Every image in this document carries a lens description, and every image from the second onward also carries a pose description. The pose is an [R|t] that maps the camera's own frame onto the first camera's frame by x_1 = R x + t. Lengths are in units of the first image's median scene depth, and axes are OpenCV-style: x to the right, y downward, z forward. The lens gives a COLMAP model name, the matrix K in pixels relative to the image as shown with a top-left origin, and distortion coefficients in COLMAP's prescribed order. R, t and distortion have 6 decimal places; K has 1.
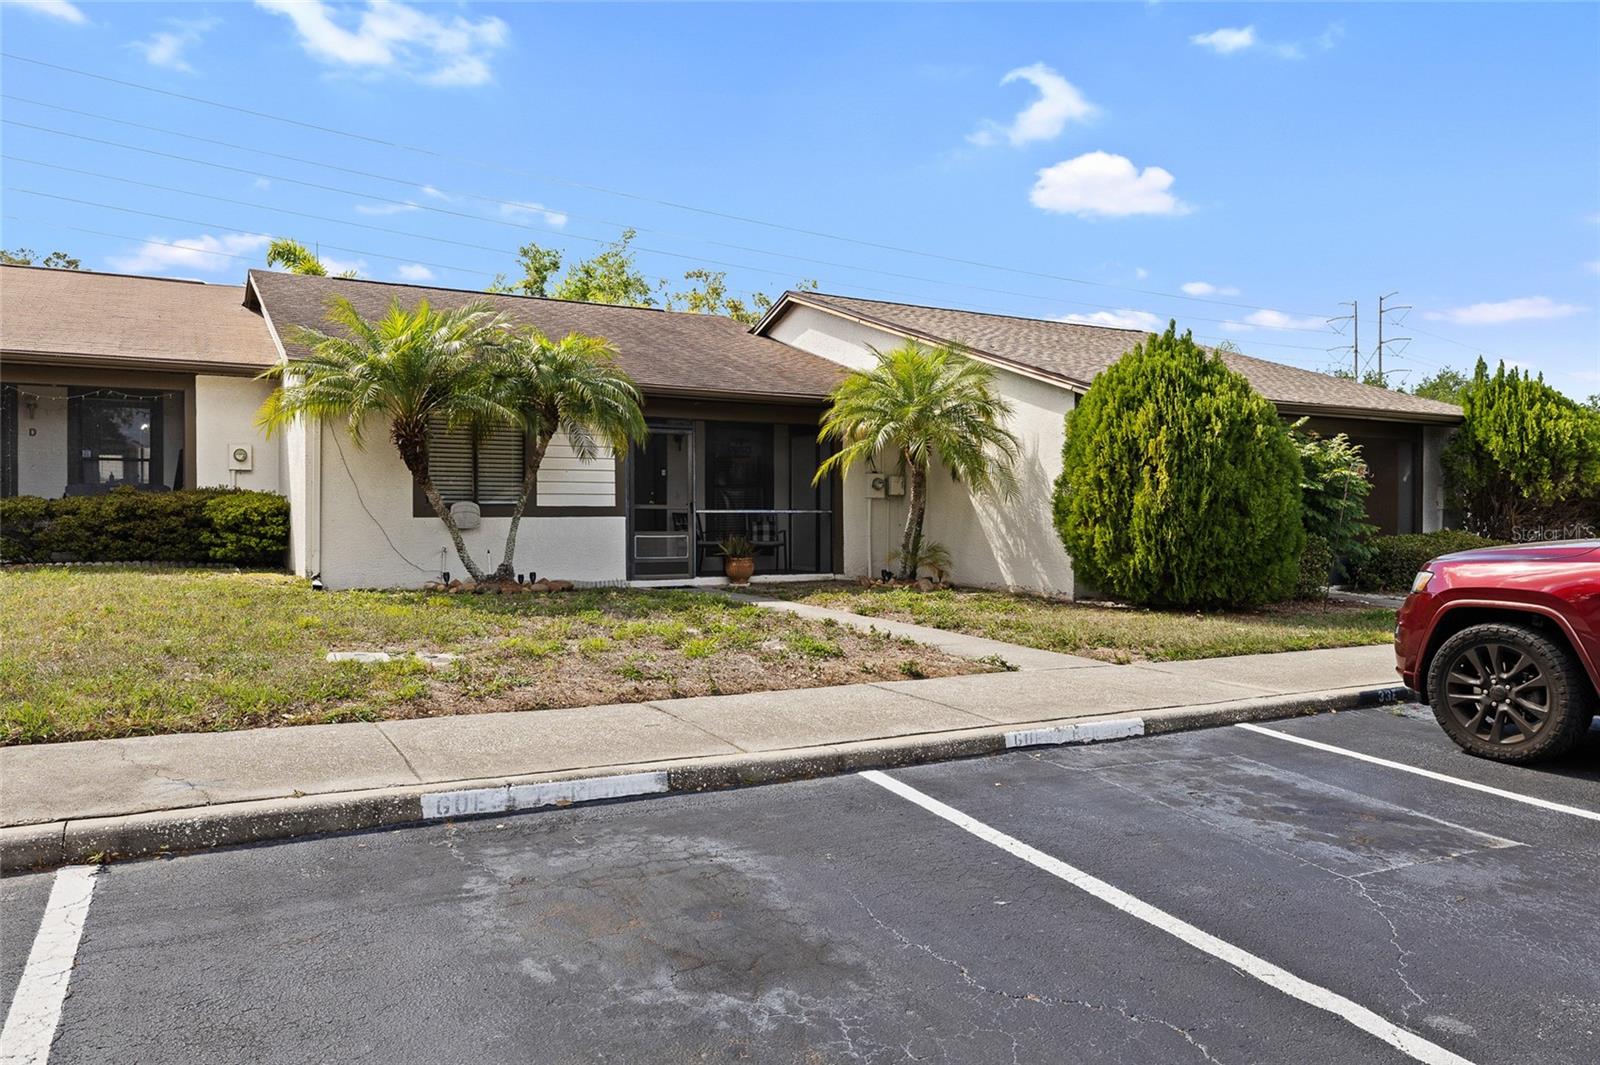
lens RADIAL K [[1100.5, 0, 802.2], [0, 1100.5, 534.7], [0, 0, 1]] dist [0.003167, -0.000291]
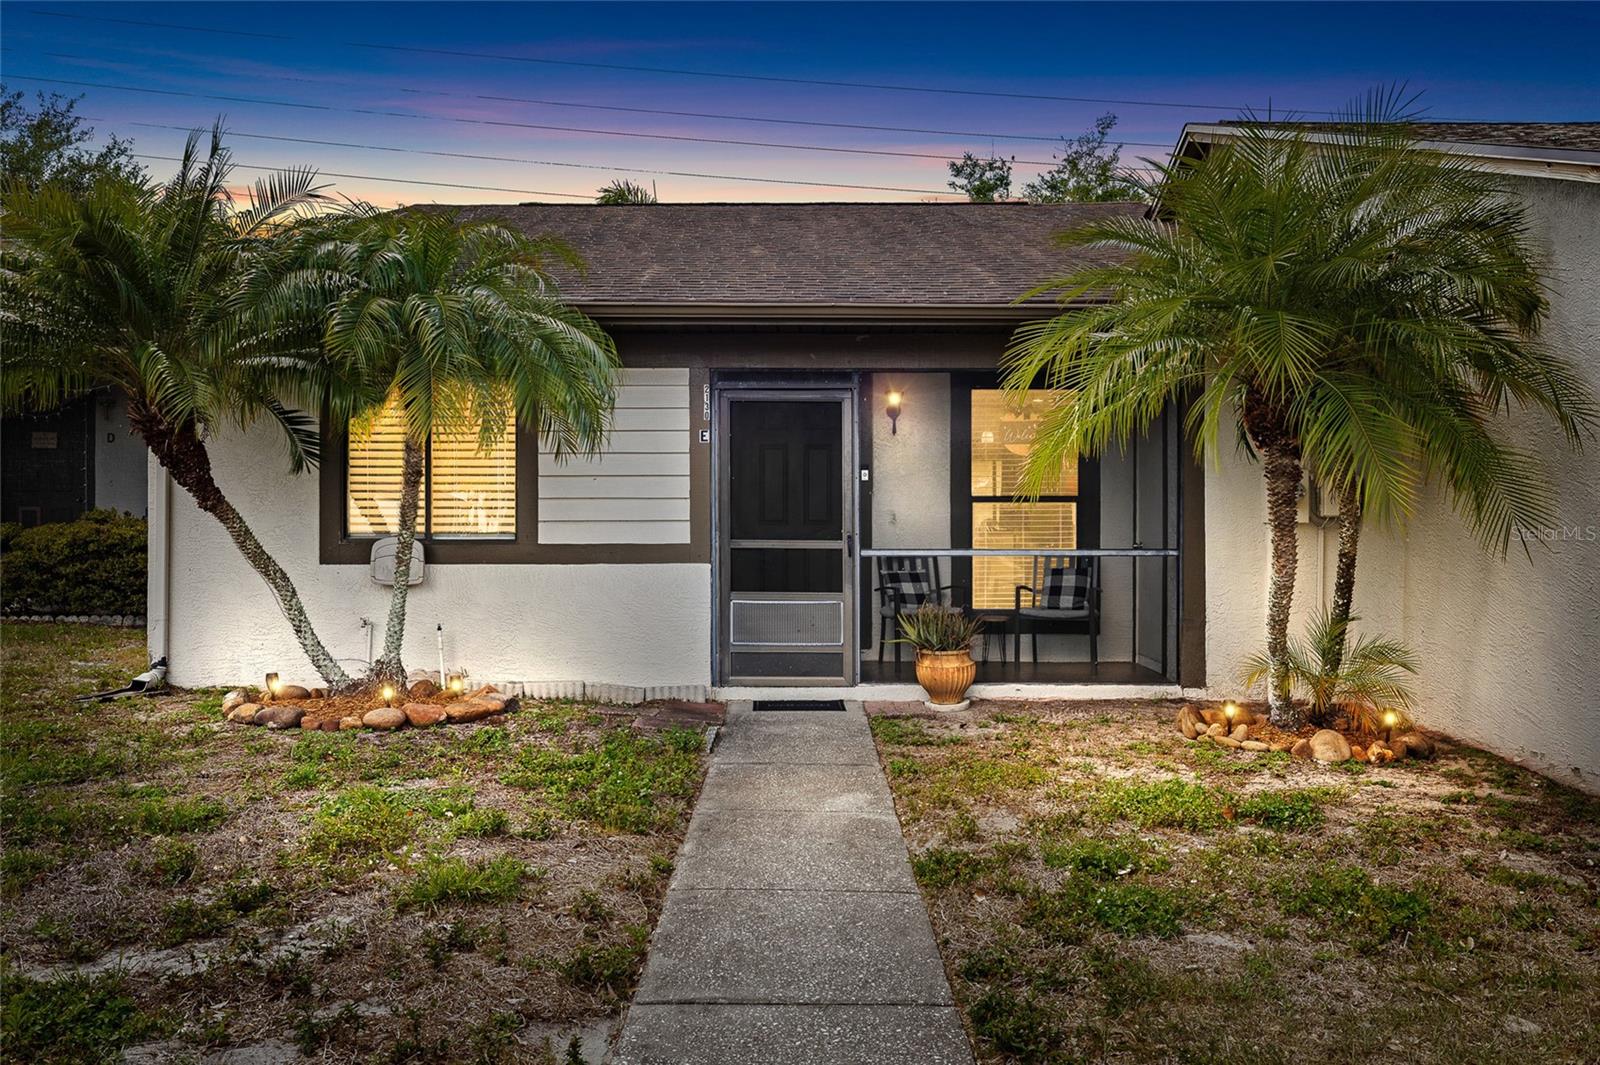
lens RADIAL K [[1272.2, 0, 798.1], [0, 1272.2, 530.7], [0, 0, 1]] dist [-0.006098, -0.001777]
pose [[0.865997, 0.004826, -0.500027, 0.174337], [-0.008550, 0.999950, -0.005157, -0.029095], [0.499977, 0.008741, 0.865995, 0.501406]]
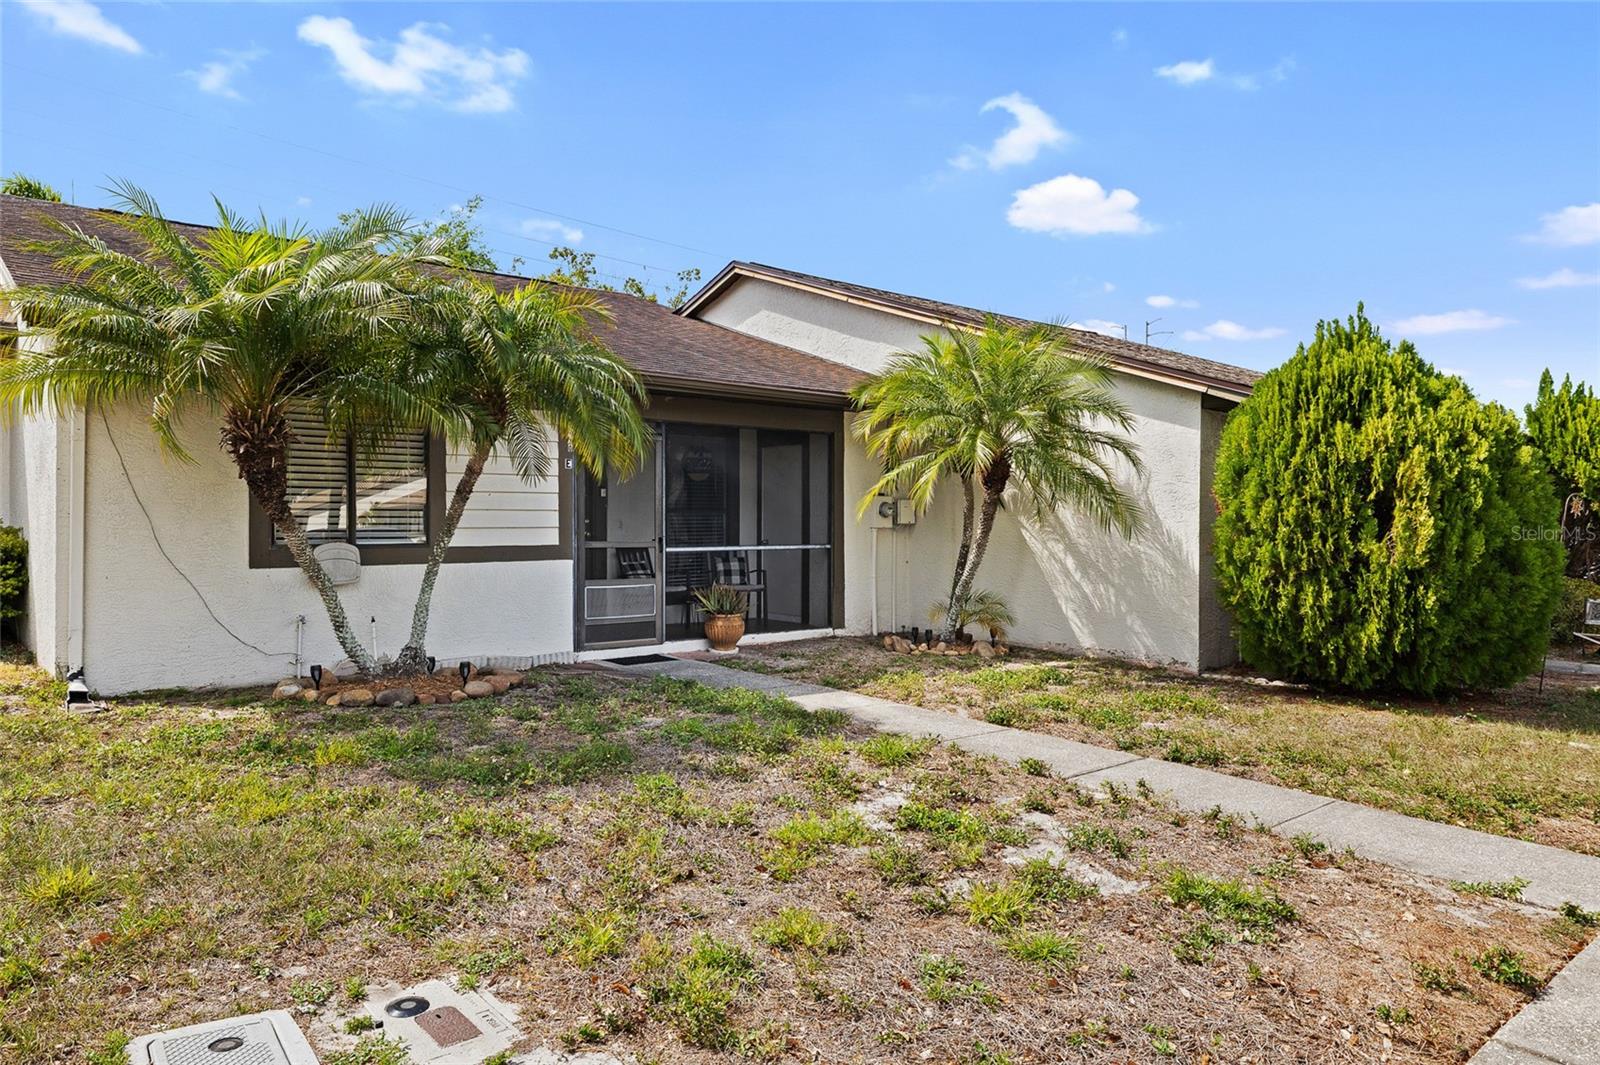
lens RADIAL K [[1056.5, 0, 798.3], [0, 1056.5, 525.7], [0, 0, 1]] dist [-0.000703, 0.001013]
pose [[0.981771, 0.002837, 0.190044, -0.147484], [-0.001283, 0.999965, -0.008301, -0.032233], [-0.190061, 0.007906, 0.981740, 0.322871]]
